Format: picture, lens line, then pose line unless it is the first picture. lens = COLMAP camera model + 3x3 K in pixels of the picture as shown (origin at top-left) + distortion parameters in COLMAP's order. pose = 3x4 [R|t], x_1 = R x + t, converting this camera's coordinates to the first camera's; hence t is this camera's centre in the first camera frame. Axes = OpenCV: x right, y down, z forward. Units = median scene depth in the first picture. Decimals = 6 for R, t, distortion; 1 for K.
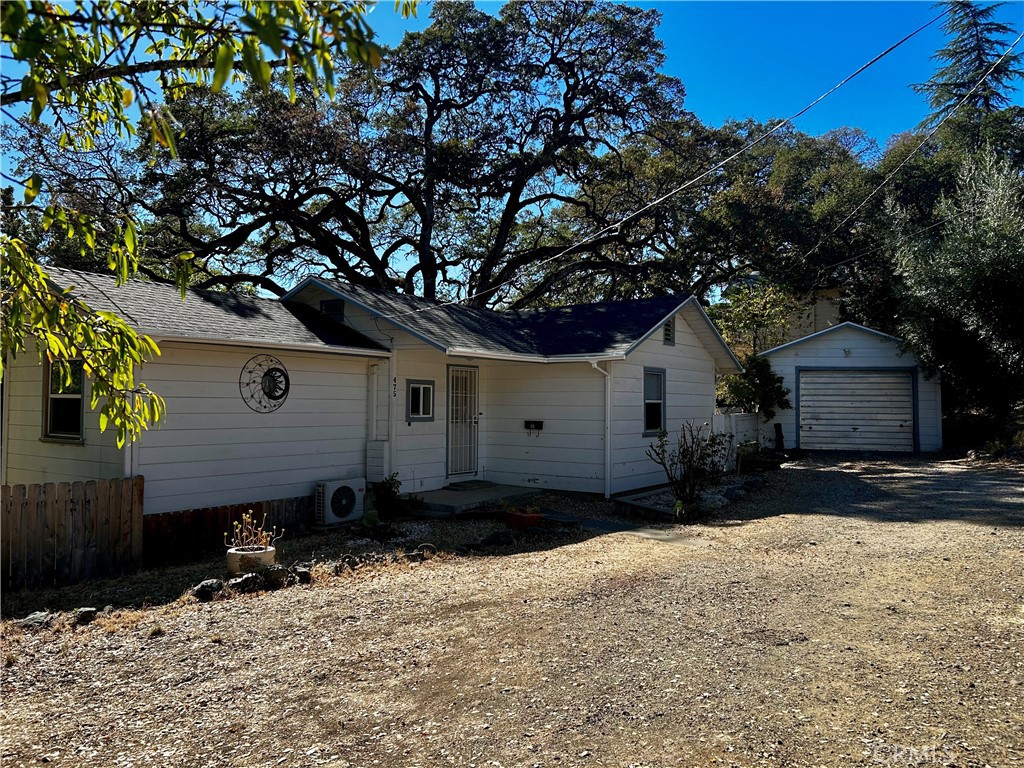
lens RADIAL K [[775.7, 0, 512.2], [0, 775.7, 382.7], [0, 0, 1]] dist [0.004831, 0.000798]
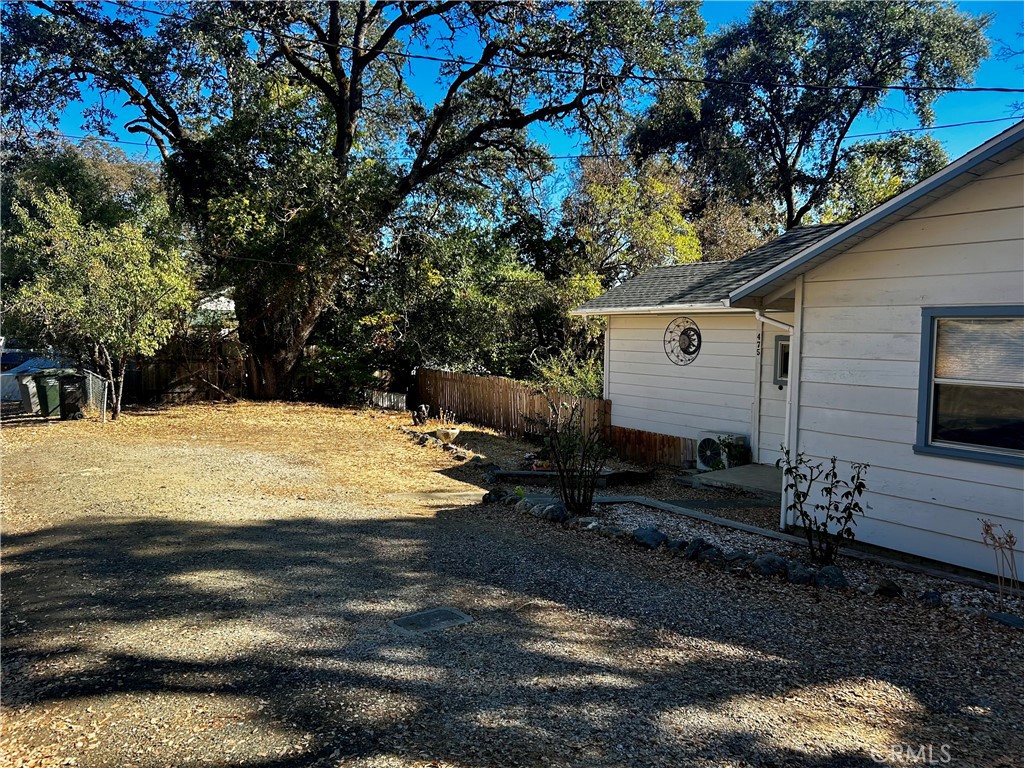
lens RADIAL K [[775.7, 0, 512.1], [0, 775.7, 383.7], [0, 0, 1]] dist [0.004831, 0.000798]
pose [[-0.373375, 0.047316, -0.926473, 0.892084], [0.004951, 0.998786, 0.049014, 0.006690], [0.927667, 0.013714, -0.373156, 1.197471]]
